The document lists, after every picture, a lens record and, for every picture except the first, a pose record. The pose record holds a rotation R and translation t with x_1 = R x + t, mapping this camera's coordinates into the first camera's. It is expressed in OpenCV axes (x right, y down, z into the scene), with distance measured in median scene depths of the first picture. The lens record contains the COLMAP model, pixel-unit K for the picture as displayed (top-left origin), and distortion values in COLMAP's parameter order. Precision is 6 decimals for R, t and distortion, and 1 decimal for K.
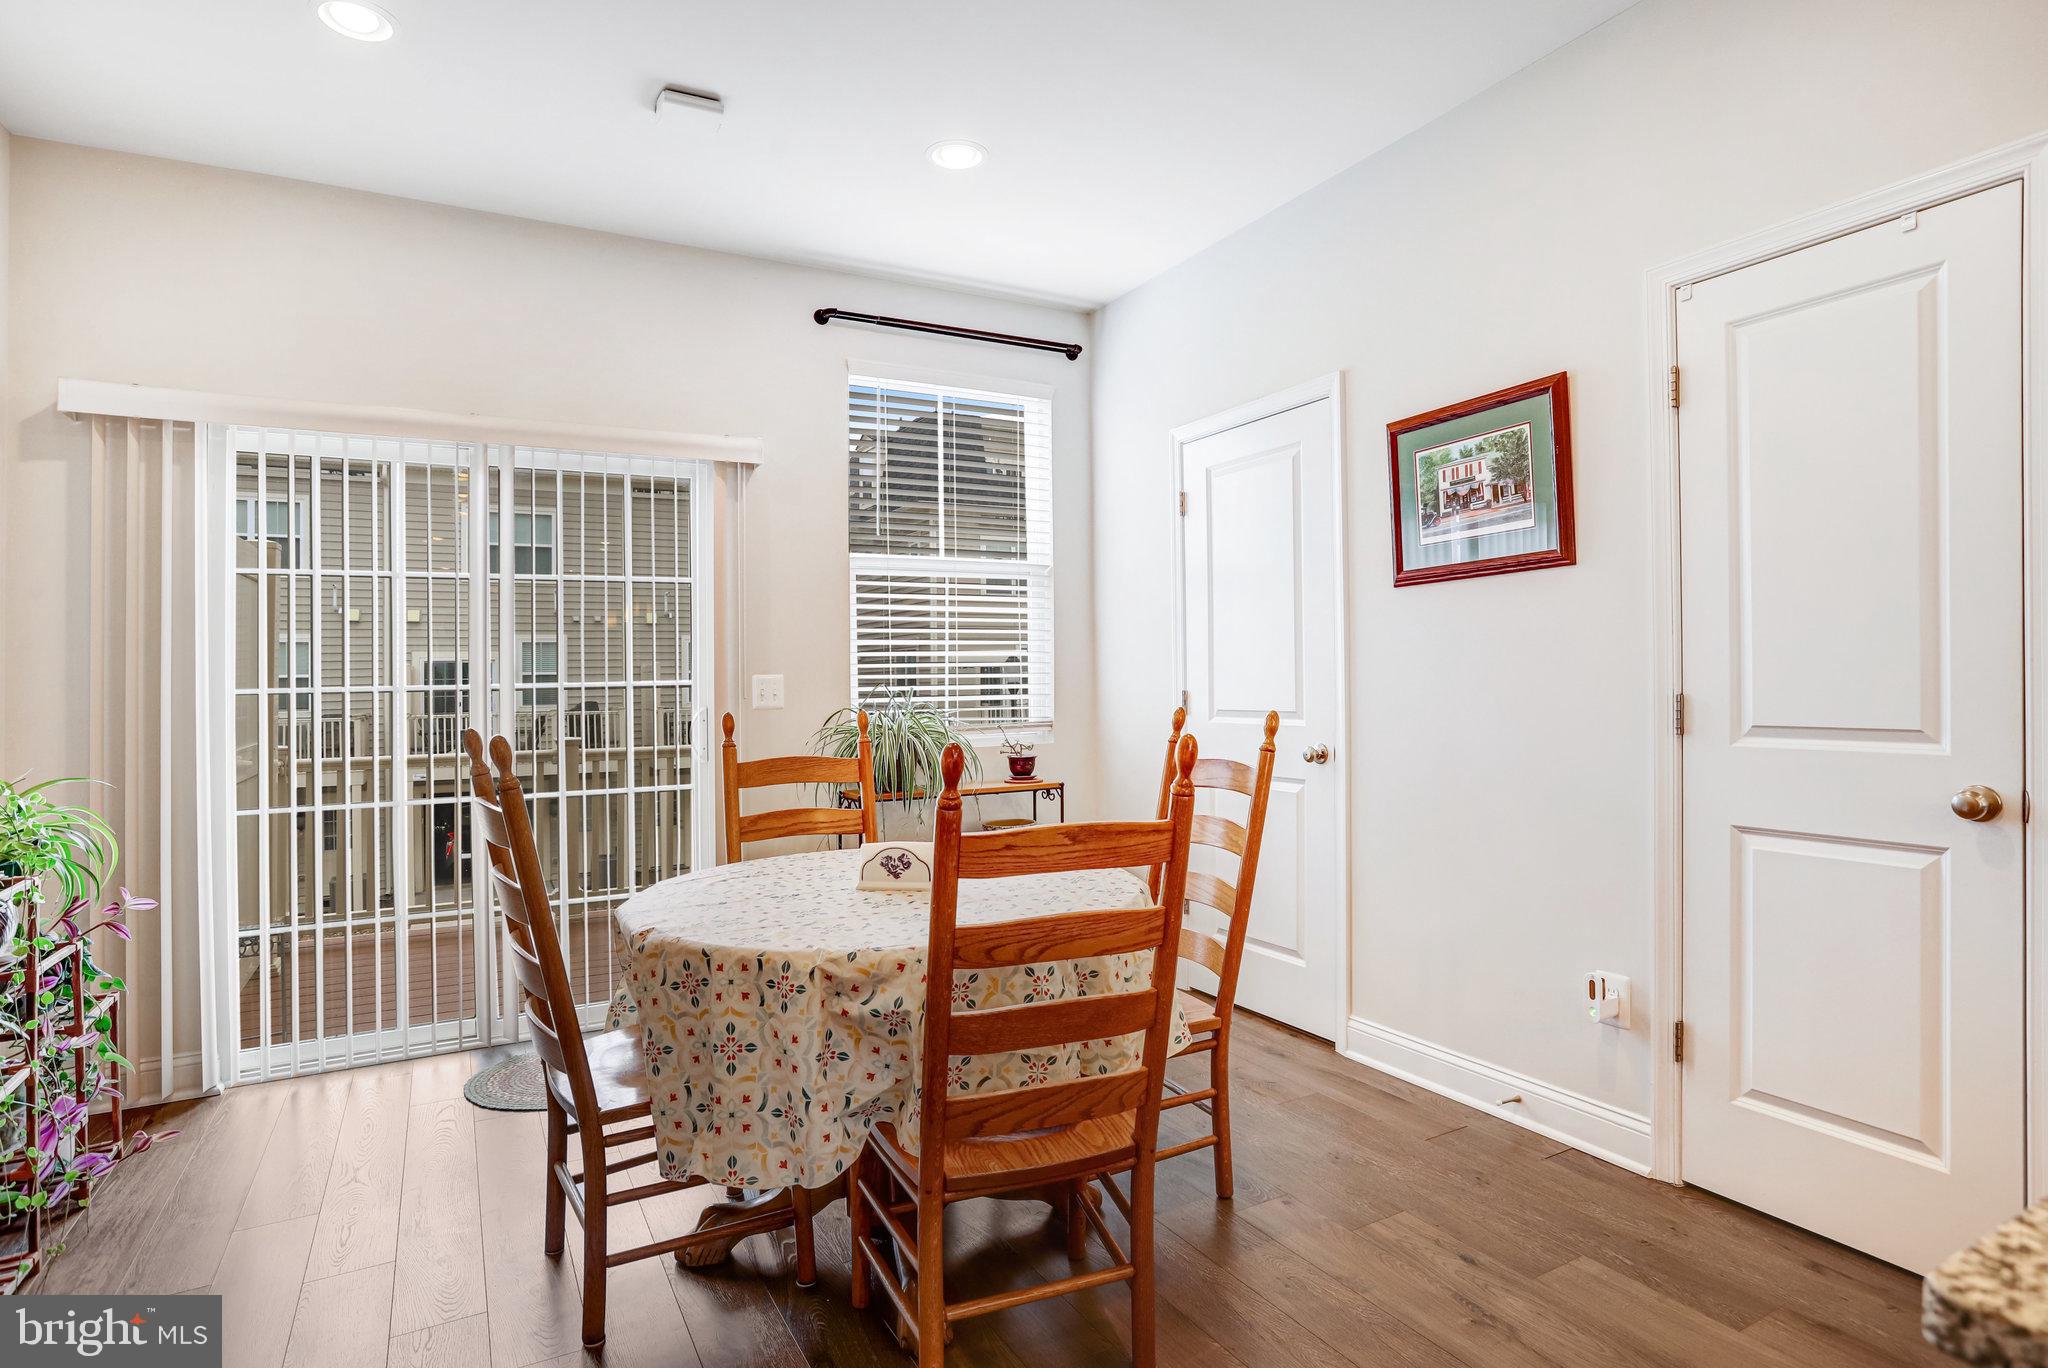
lens RADIAL K [[1085.9, 0, 1026.9], [0, 1085.9, 696.9], [0, 0, 1]] dist [-0.035465, -0.000359]
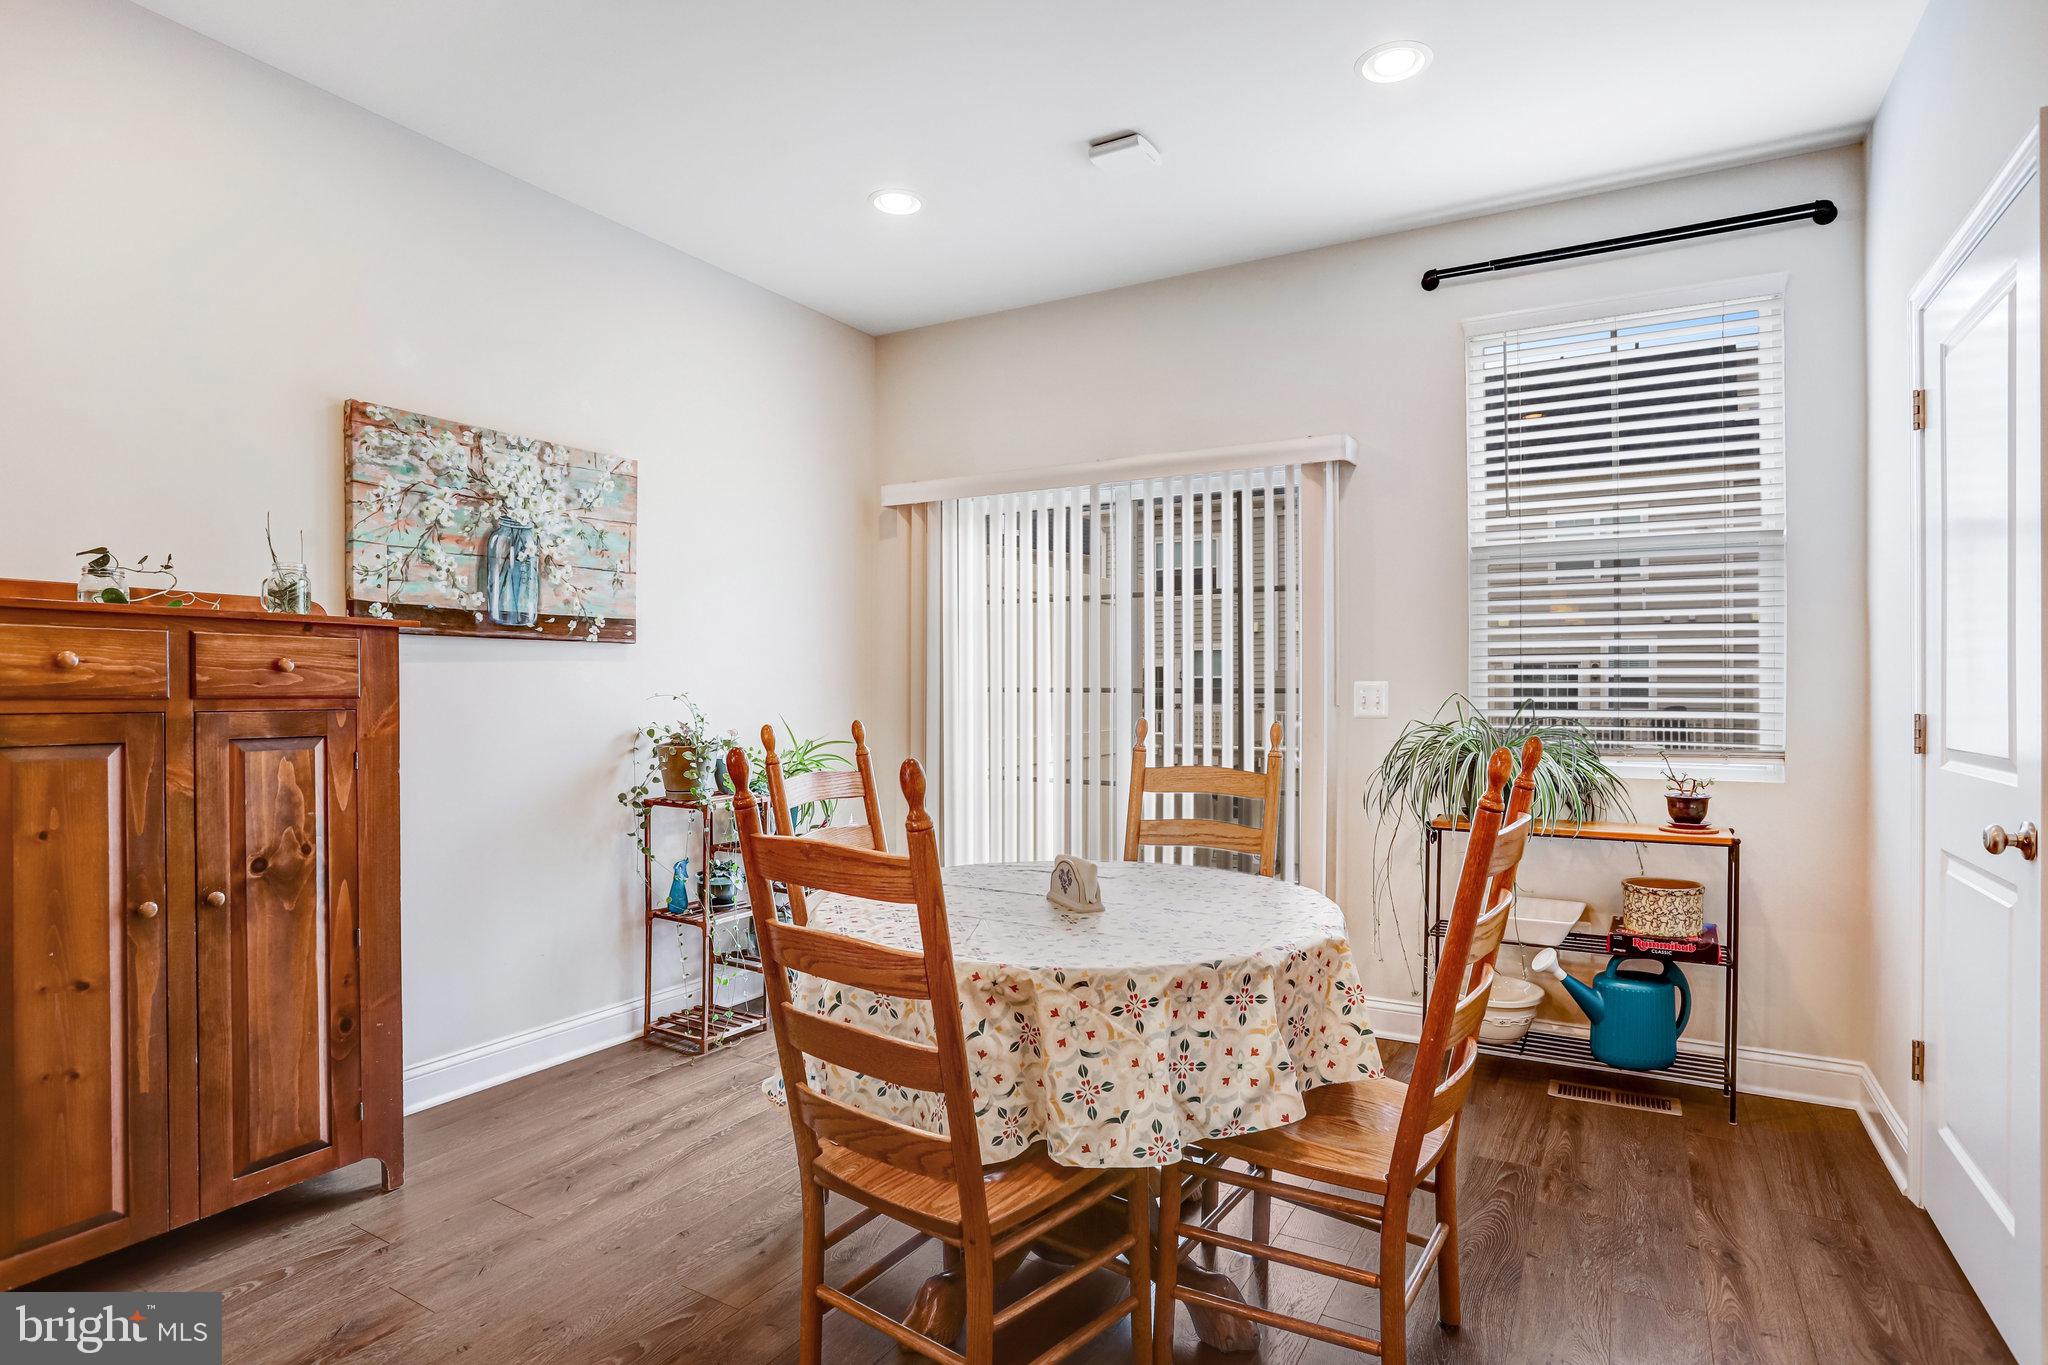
lens RADIAL K [[1071.4, 0, 1032.8], [0, 1071.4, 682.5], [0, 0, 1]] dist [-0.022251, 0.014087]
pose [[0.541932, 0.011468, -0.840344, 0.476986], [-0.022568, 0.999745, -0.000911, -0.014987], [0.840119, 0.019459, 0.542053, 0.317265]]
